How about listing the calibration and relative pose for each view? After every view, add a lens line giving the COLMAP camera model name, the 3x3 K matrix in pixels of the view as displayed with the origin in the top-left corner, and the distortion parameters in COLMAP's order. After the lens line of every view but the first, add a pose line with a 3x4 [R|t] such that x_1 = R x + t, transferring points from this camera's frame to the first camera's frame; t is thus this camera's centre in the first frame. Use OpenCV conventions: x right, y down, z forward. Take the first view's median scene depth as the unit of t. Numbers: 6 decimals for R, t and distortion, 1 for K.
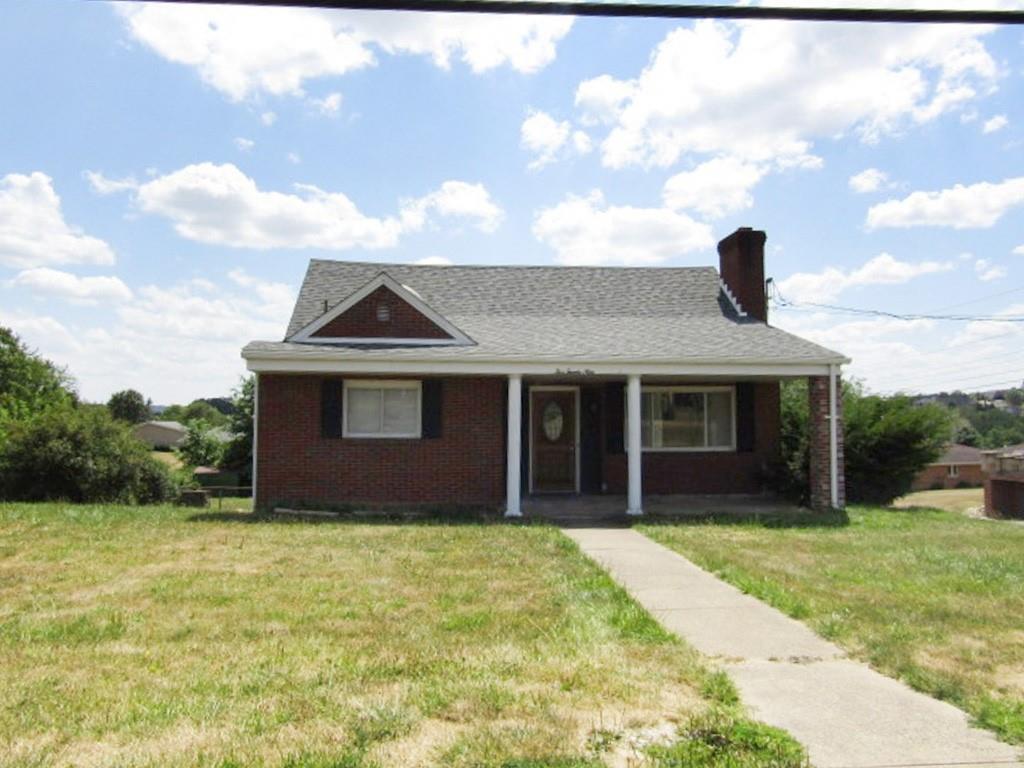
lens RADIAL K [[794.6, 0, 509.4], [0, 794.6, 383.9], [0, 0, 1]] dist [0.023124, -0.011617]
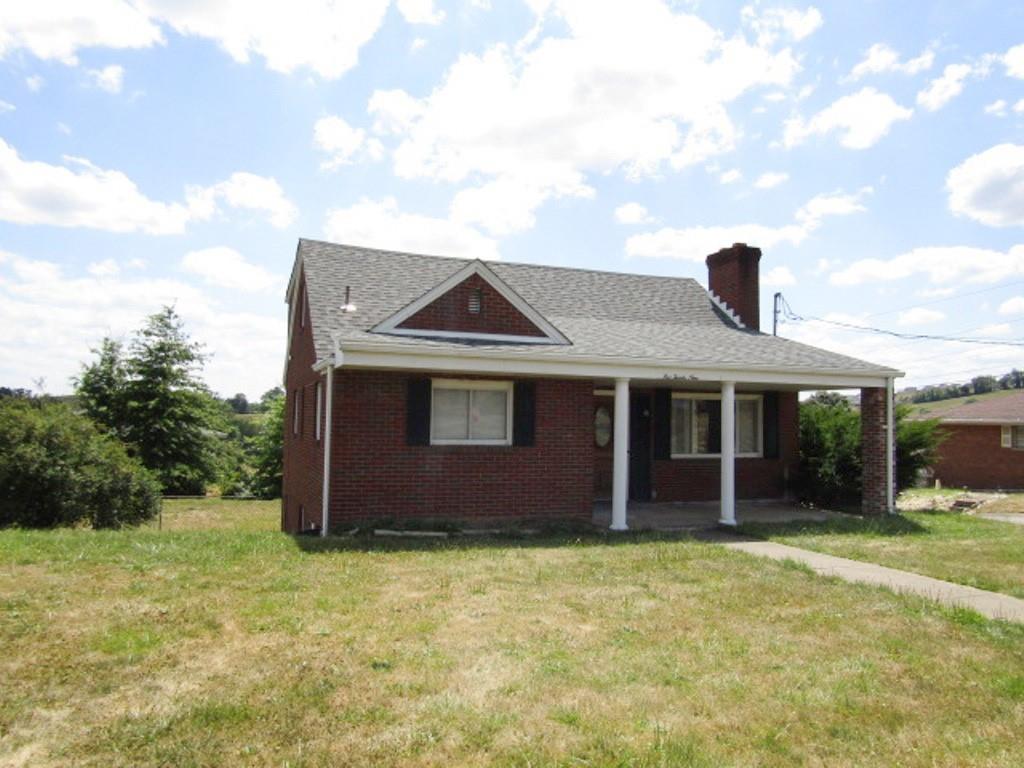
lens RADIAL K [[744.1, 0, 514.8], [0, 744.1, 385.4], [0, 0, 1]] dist [0.009144, -0.006450]
pose [[0.955034, 0.027364, 0.295229, -0.121888], [-0.028858, 0.999583, 0.000706, -0.000264], [-0.295087, -0.009194, 0.955426, 0.065012]]
